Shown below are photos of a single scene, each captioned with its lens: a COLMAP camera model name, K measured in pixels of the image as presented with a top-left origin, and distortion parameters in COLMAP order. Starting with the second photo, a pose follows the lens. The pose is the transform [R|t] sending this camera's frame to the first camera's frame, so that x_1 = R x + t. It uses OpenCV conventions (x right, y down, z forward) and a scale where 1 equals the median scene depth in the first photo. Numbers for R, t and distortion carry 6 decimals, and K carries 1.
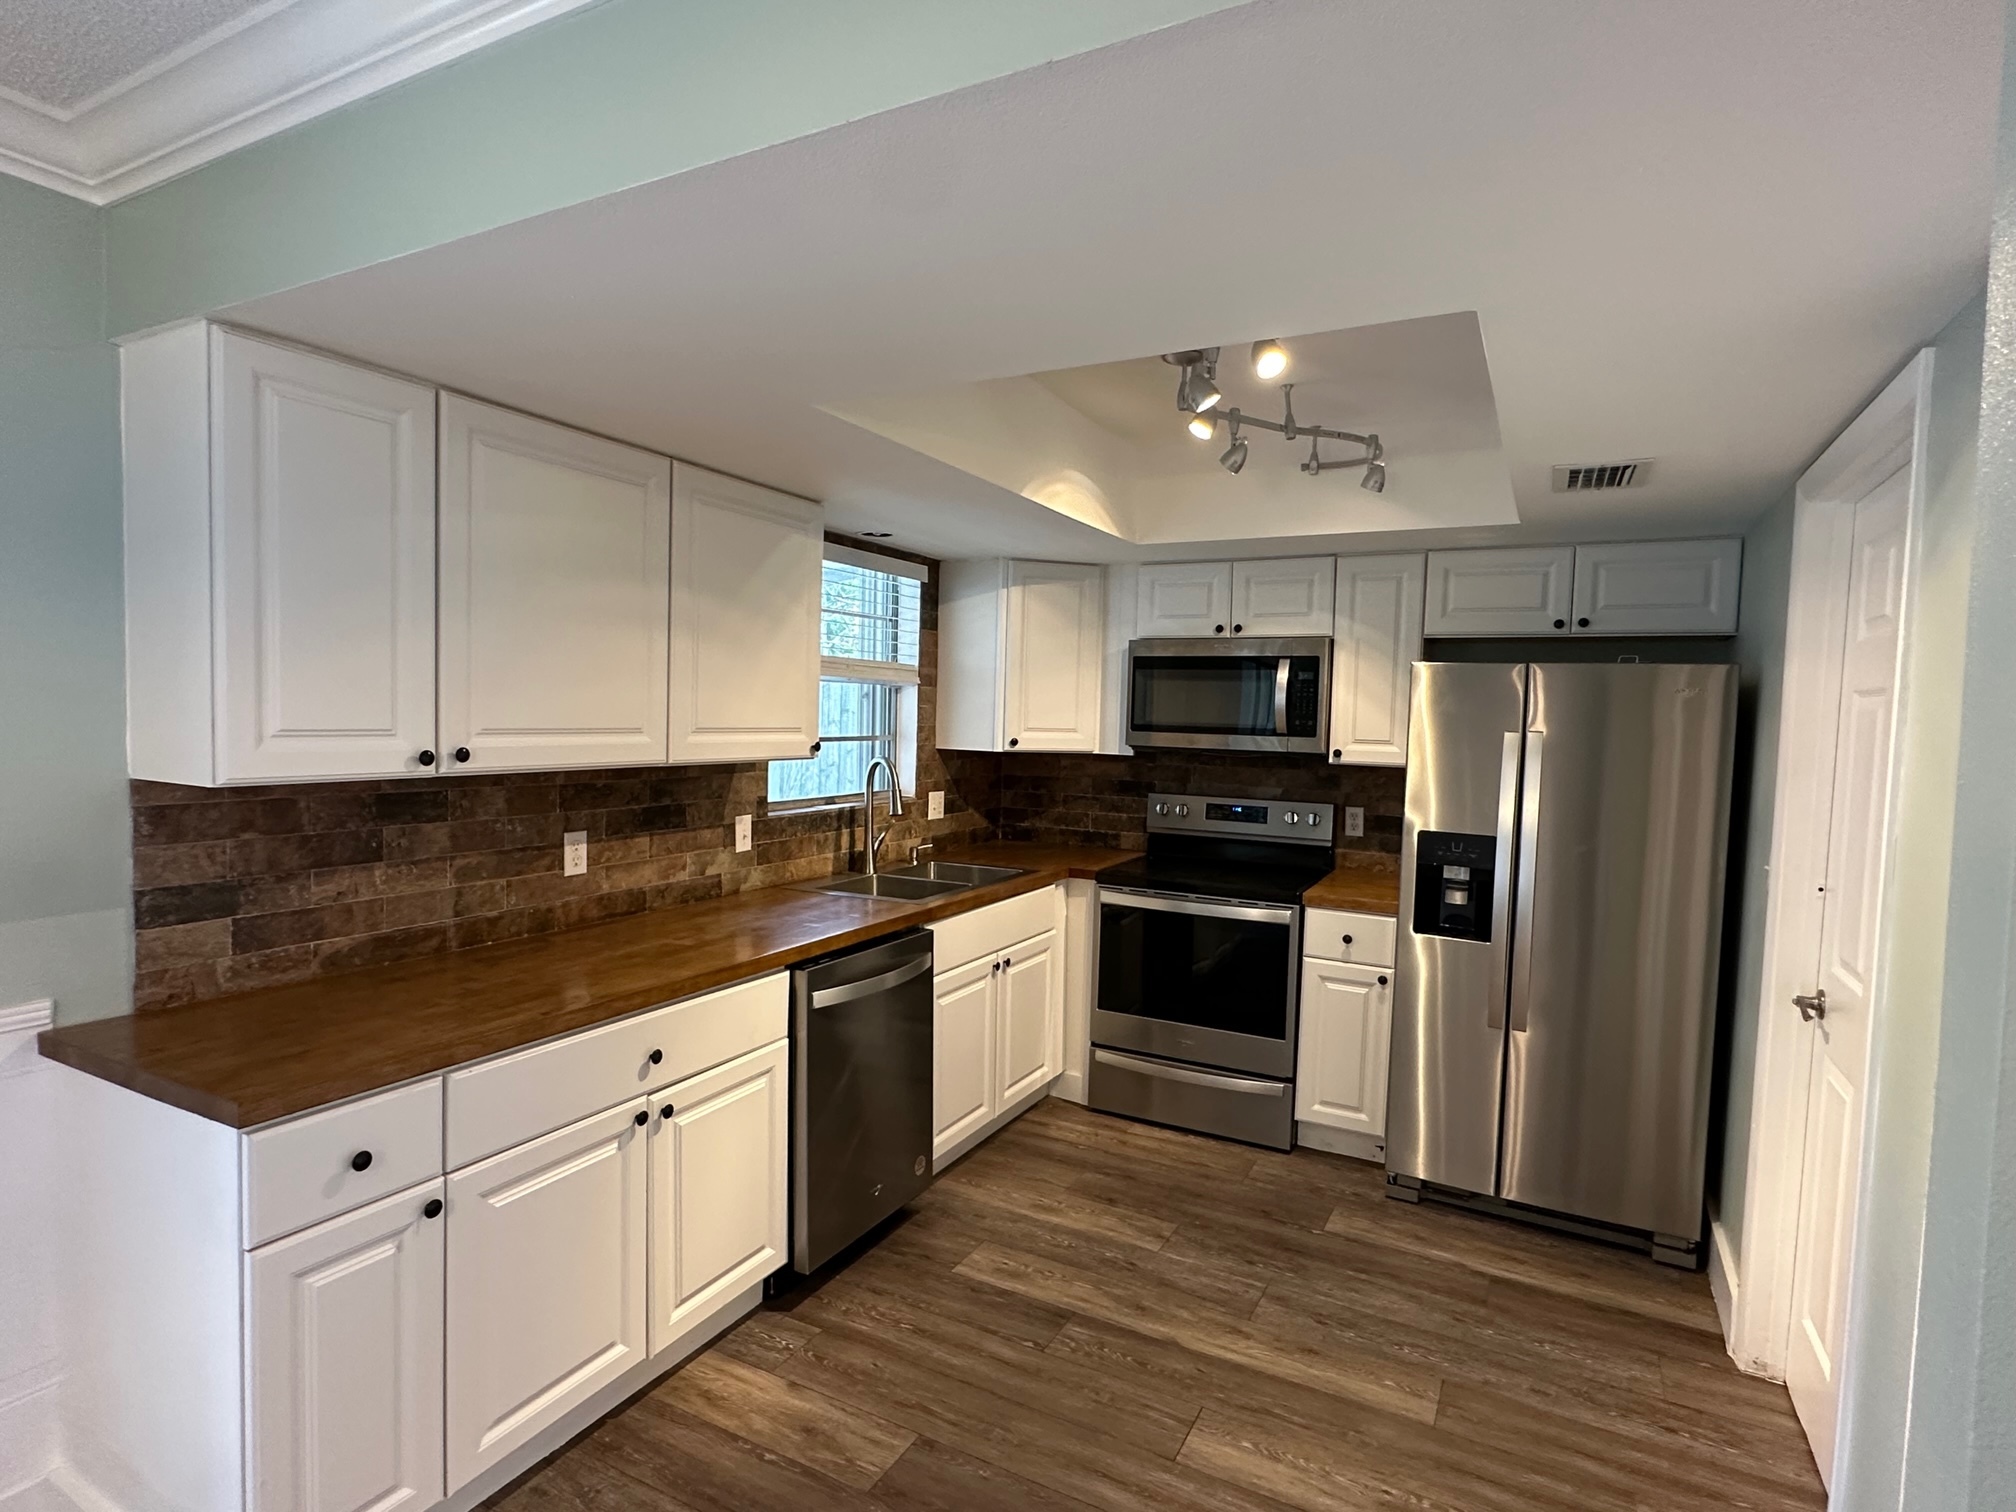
lens RADIAL K [[1043.0, 0, 999.1], [0, 1043.0, 765.8], [0, 0, 1]] dist [0.000634, 0.000246]
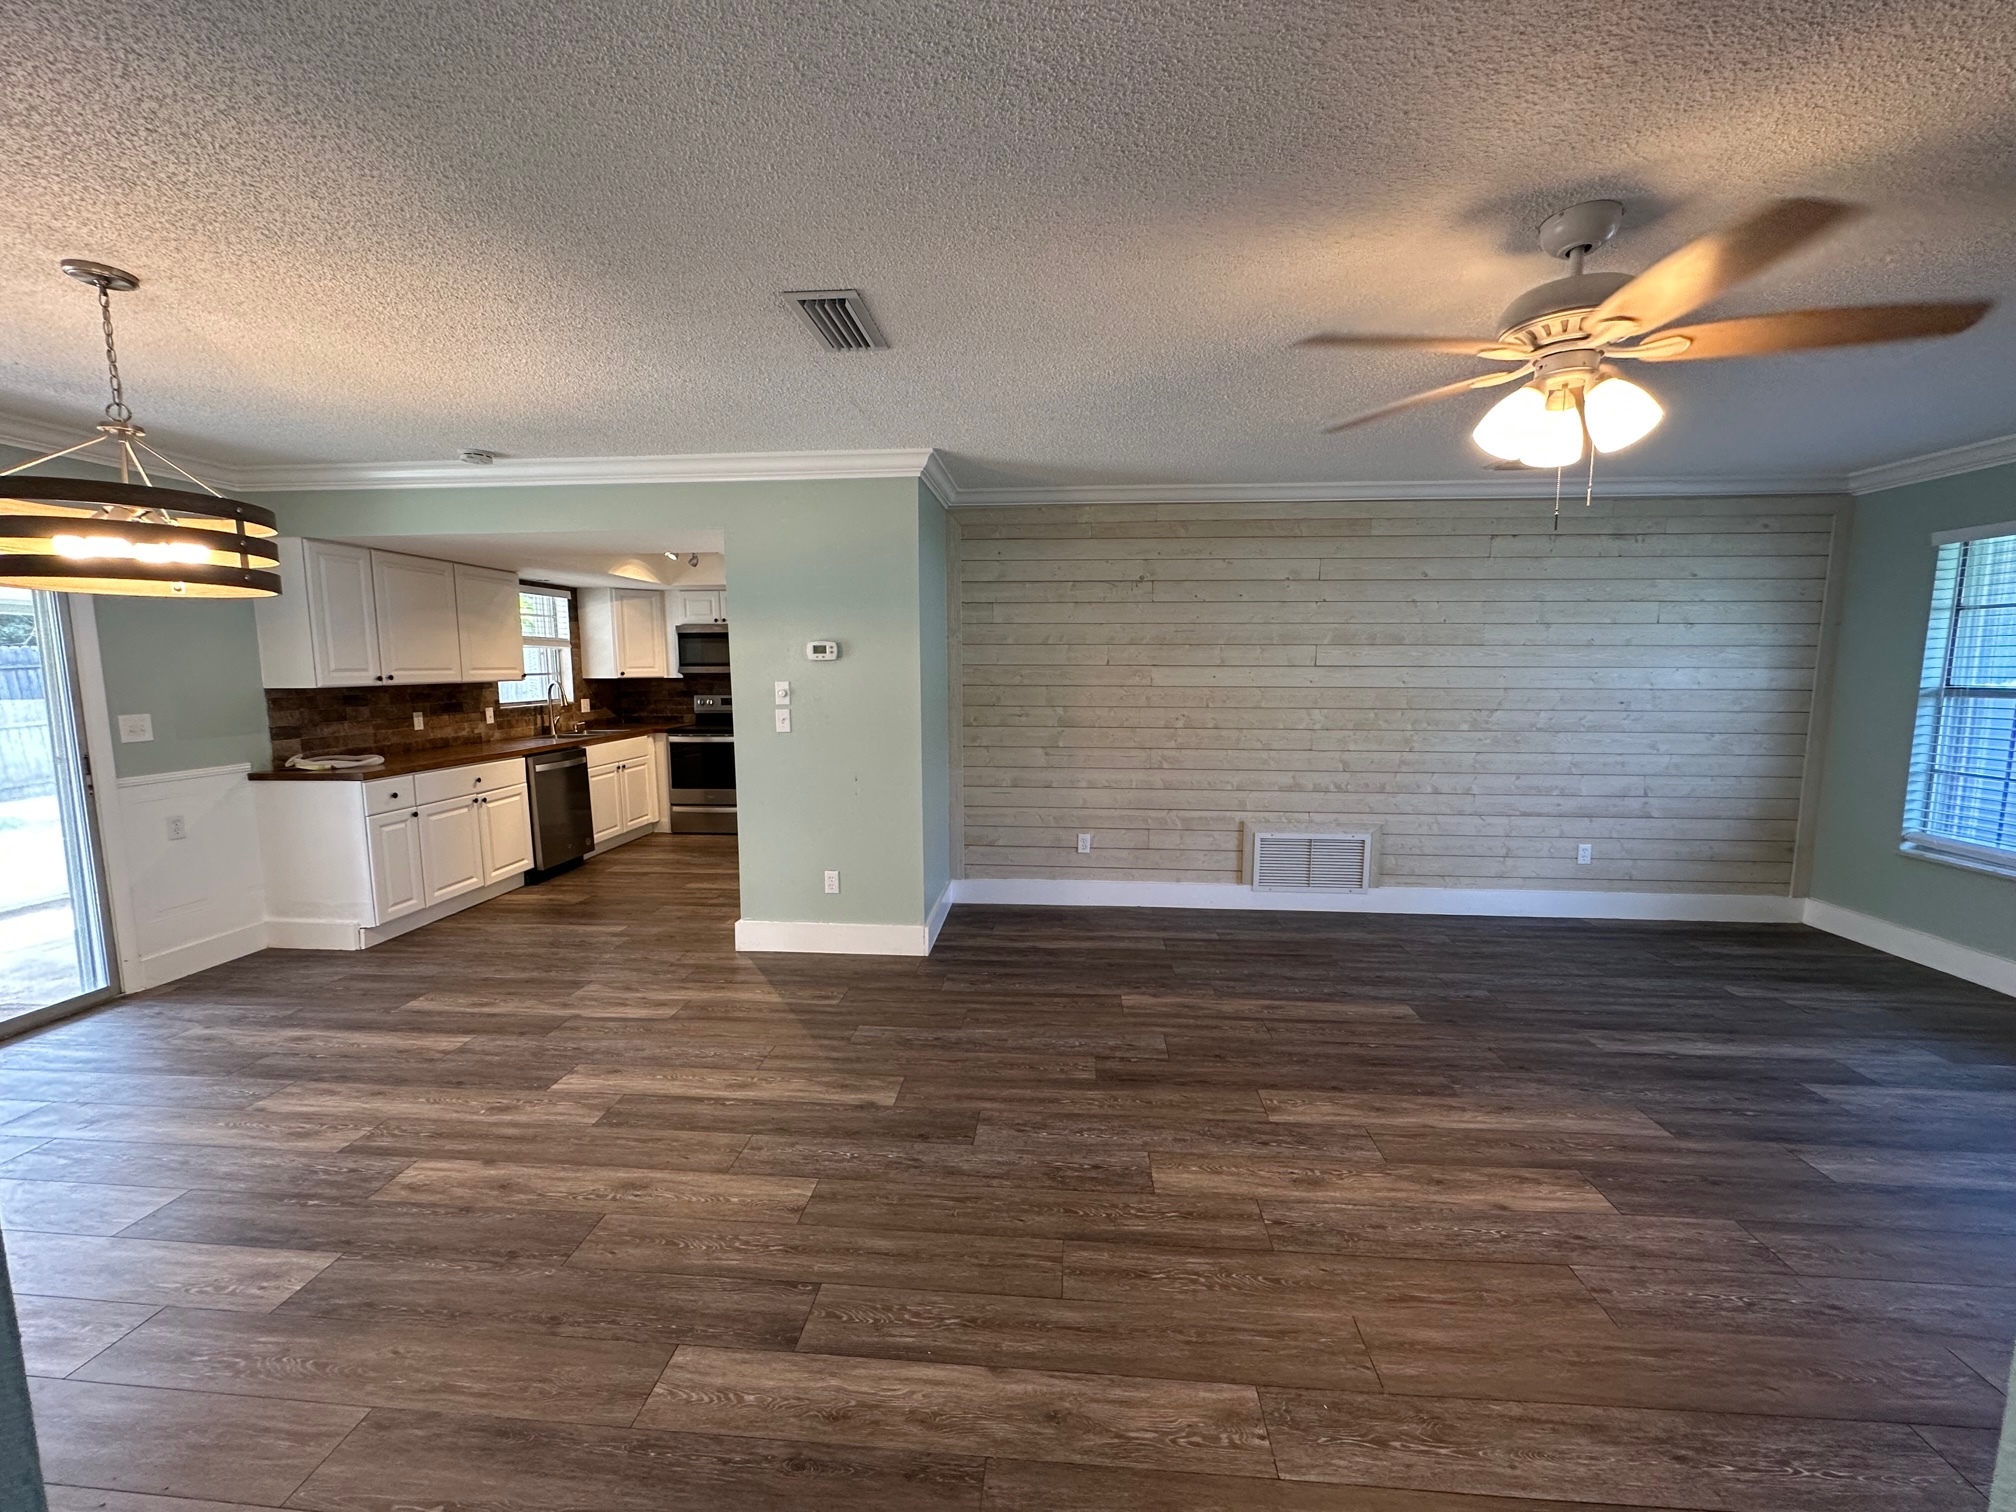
lens RADIAL K [[802.7, 0, 1004.7], [0, 802.7, 758.2], [0, 0, 1]] dist [-0.003314, -0.000036]
pose [[0.916418, -0.077001, 0.392746, 0.093164], [0.049954, 0.995650, 0.078644, 0.077293], [-0.397093, -0.052452, 0.916278, -1.076413]]
